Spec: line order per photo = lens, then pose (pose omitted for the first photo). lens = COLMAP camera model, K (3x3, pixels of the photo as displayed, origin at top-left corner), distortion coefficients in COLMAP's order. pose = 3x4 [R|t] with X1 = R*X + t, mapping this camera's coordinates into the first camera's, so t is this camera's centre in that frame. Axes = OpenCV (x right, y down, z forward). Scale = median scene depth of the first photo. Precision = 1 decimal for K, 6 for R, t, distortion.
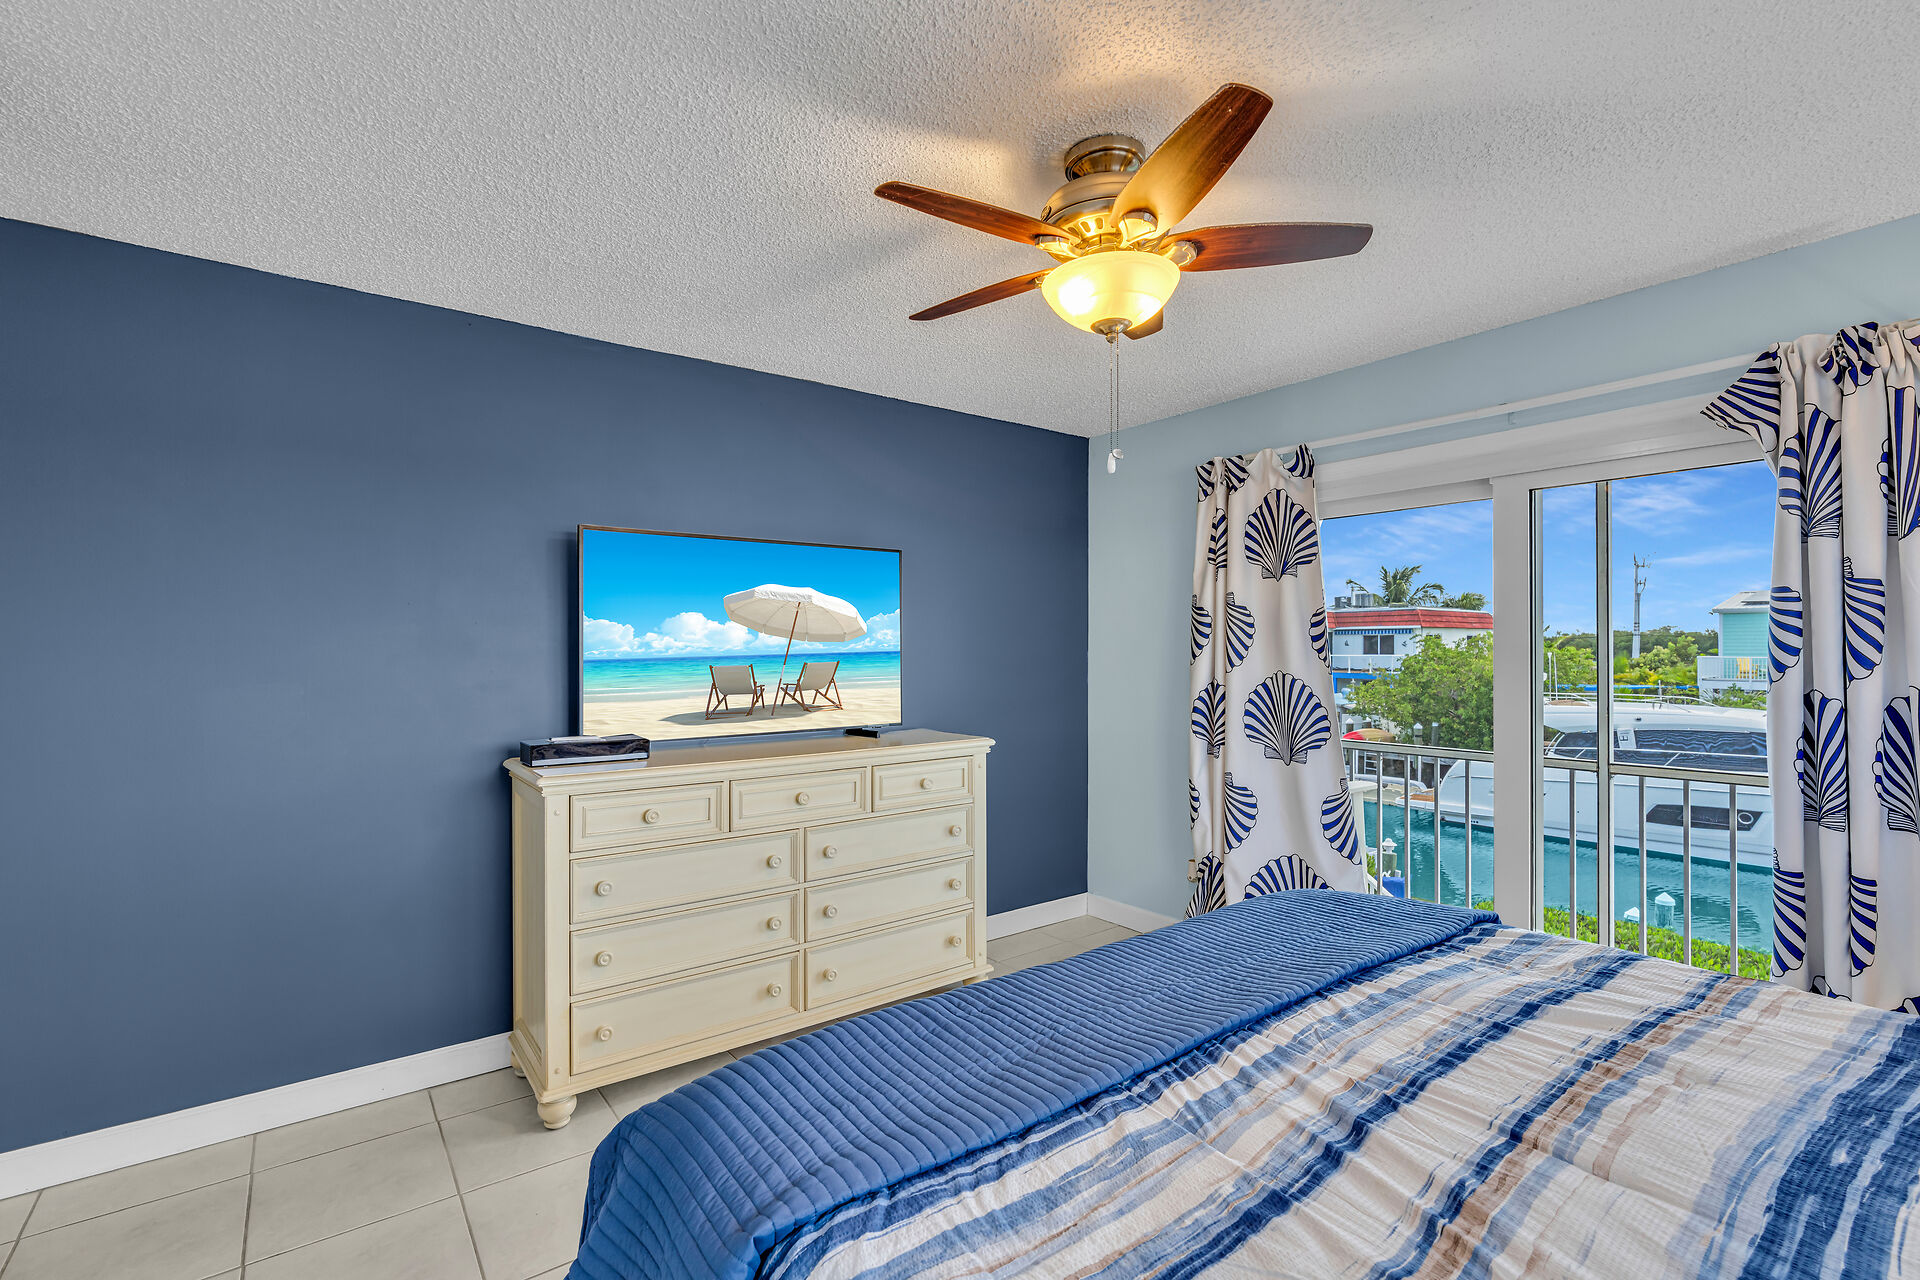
lens RADIAL K [[870.9, 0, 960.0], [0, 870.9, 640.0], [0, 0, 1]] dist [-0.001805, -0.000127]
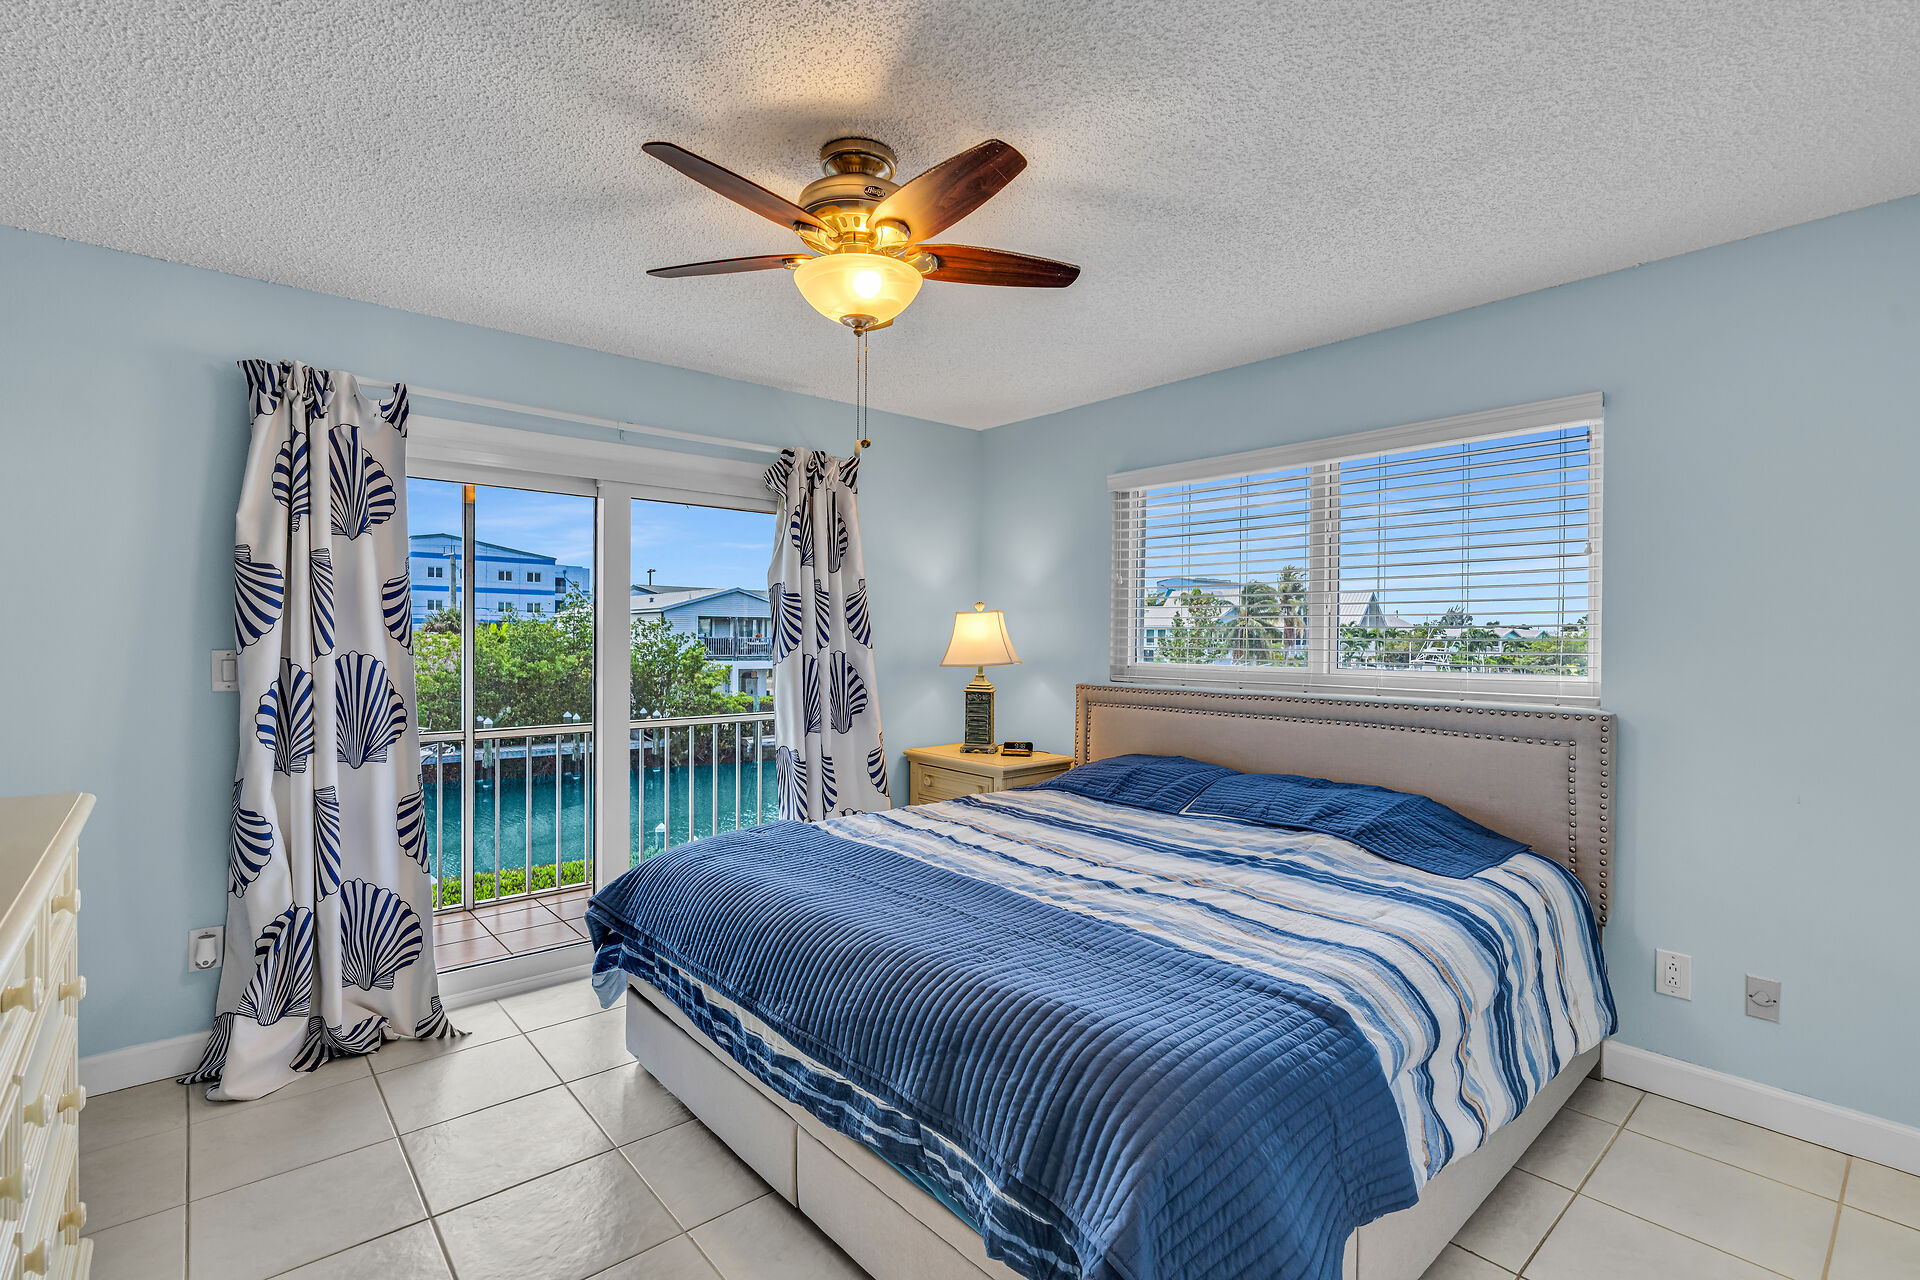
lens RADIAL K [[885.5, 0, 960.0], [0, 885.5, 640.0], [0, 0, 1]] dist [0.000805, 0.000078]
pose [[-0.072676, -0.006028, 0.997337, -0.498927], [-0.020294, 0.999784, 0.004564, 0.009123], [-0.997149, -0.019908, -0.072783, 0.509054]]
